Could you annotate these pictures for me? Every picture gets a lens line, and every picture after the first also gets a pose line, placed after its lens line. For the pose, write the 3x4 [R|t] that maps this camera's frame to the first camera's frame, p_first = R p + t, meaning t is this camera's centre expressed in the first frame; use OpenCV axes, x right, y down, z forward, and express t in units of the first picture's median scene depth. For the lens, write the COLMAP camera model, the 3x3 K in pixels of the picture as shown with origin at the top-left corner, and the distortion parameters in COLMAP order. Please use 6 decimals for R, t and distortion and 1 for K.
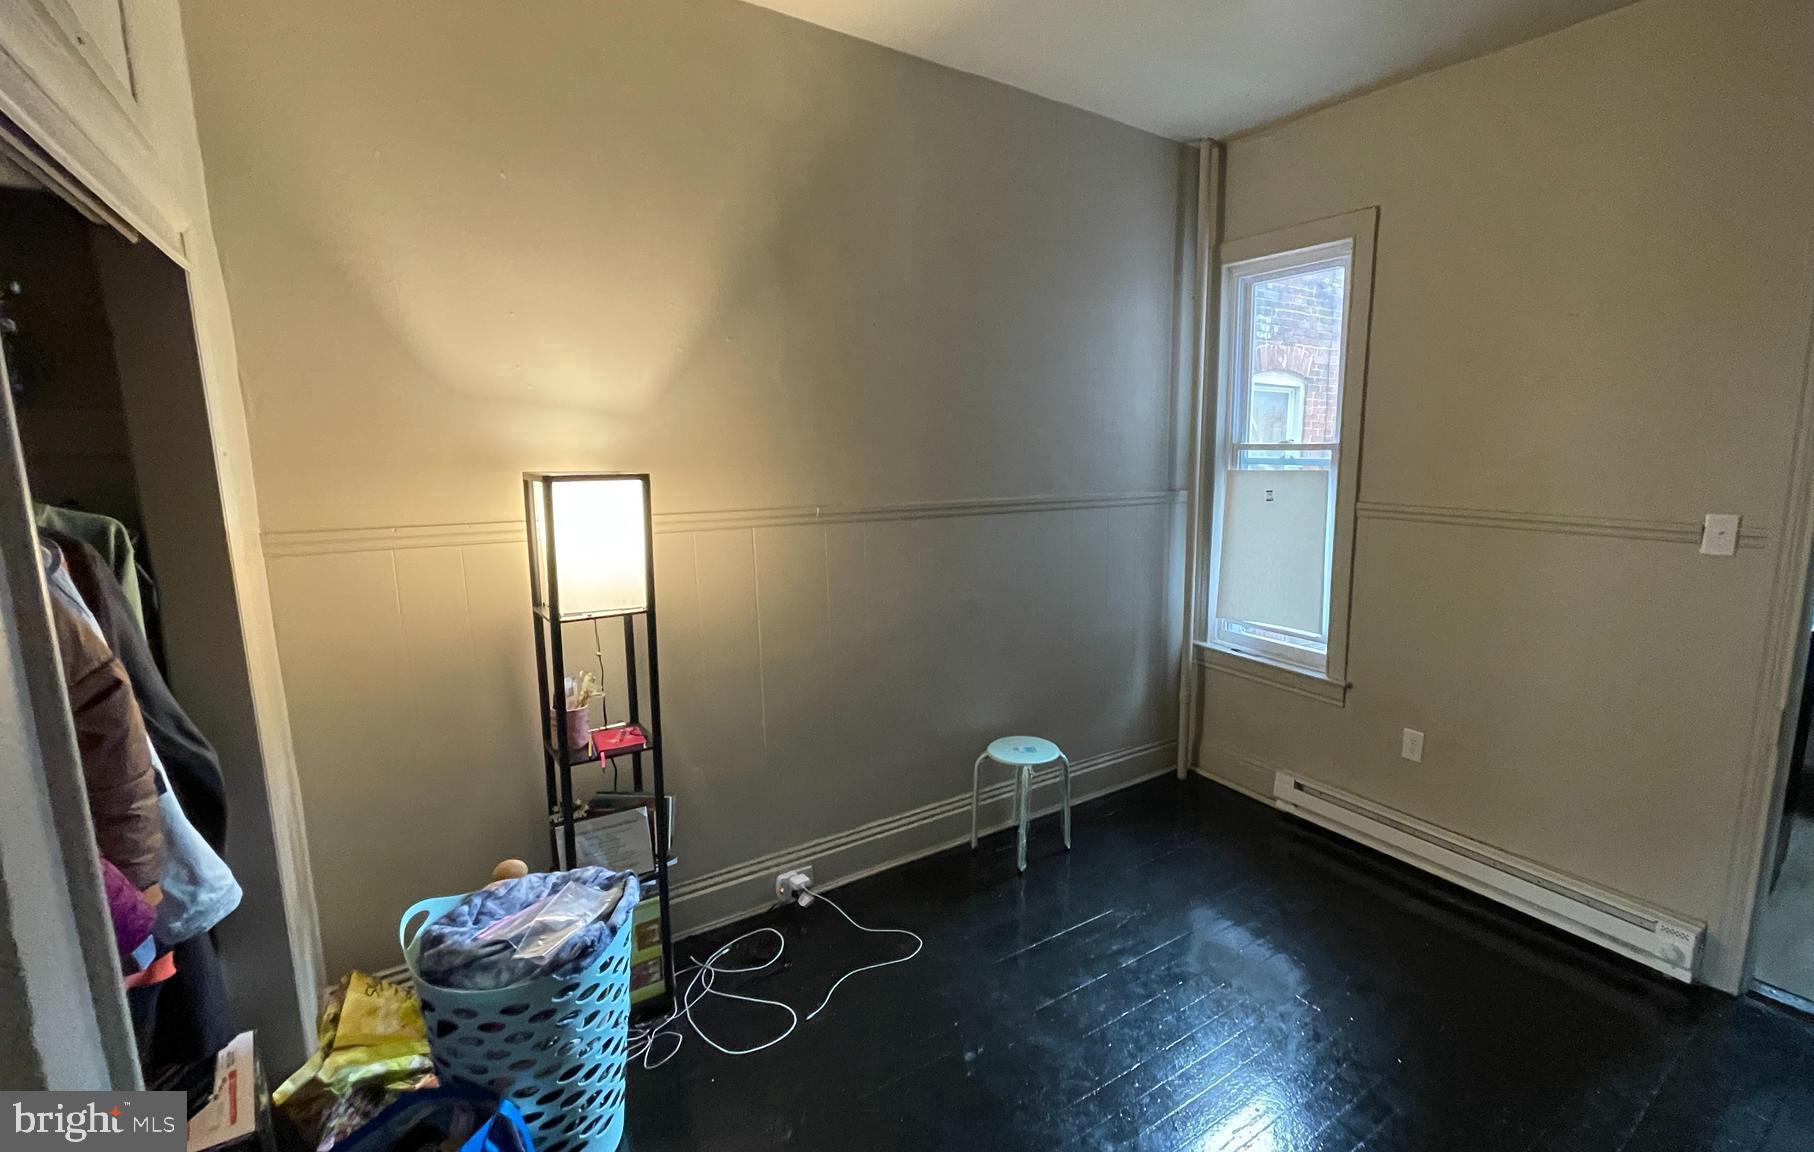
lens RADIAL K [[856.5, 0, 908.2], [0, 856.5, 612.9], [0, 0, 1]] dist [-0.000270, -0.000054]
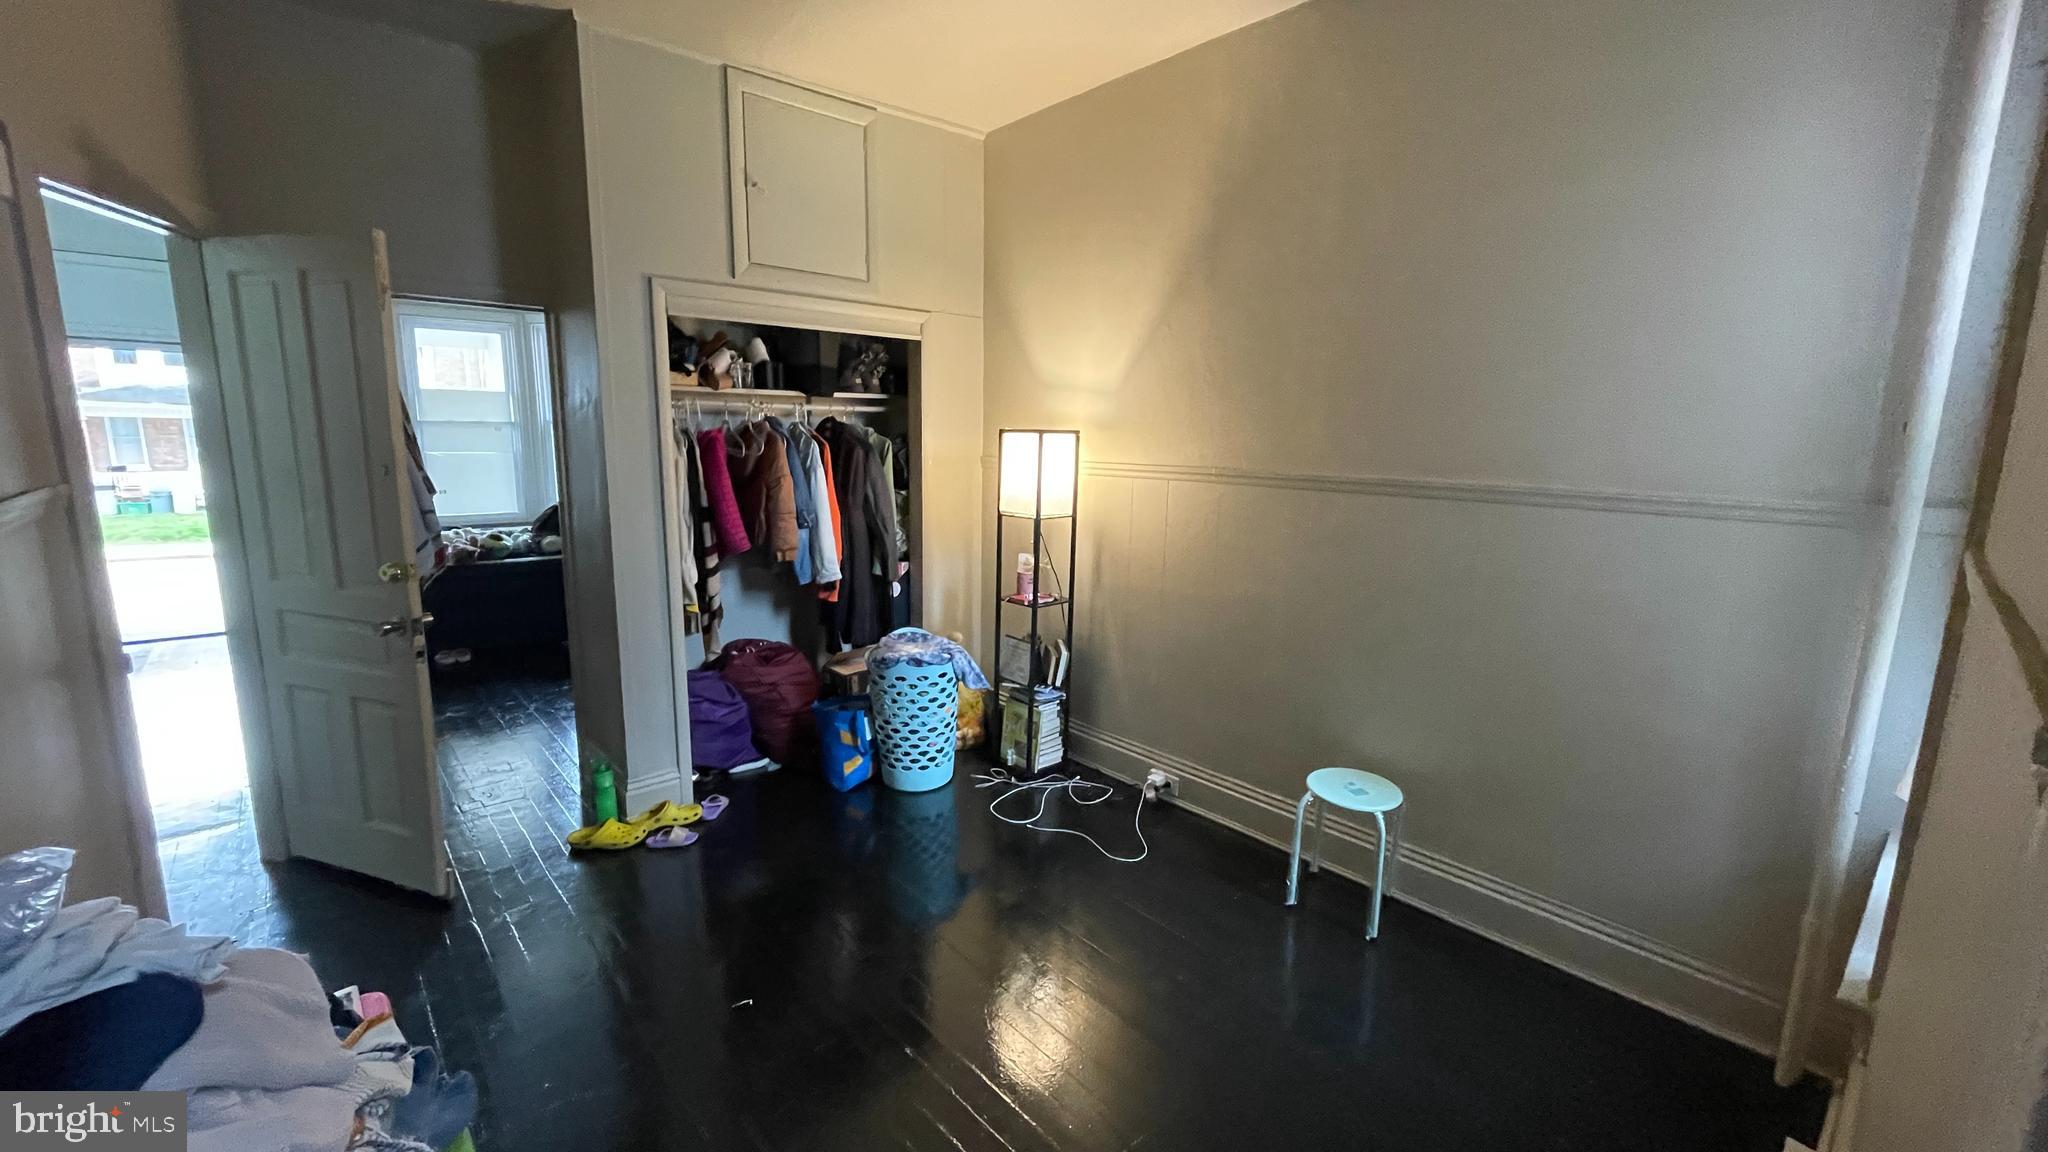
lens RADIAL K [[827.3, 0, 1024.0], [0, 827.3, 576.0], [0, 0, 1]] dist [-0.008321, 0.005613]
pose [[0.094563, 0.193955, -0.976442, 0.923411], [-0.188152, 0.966642, 0.173787, -0.123735], [0.977577, 0.167286, 0.127901, 0.635013]]
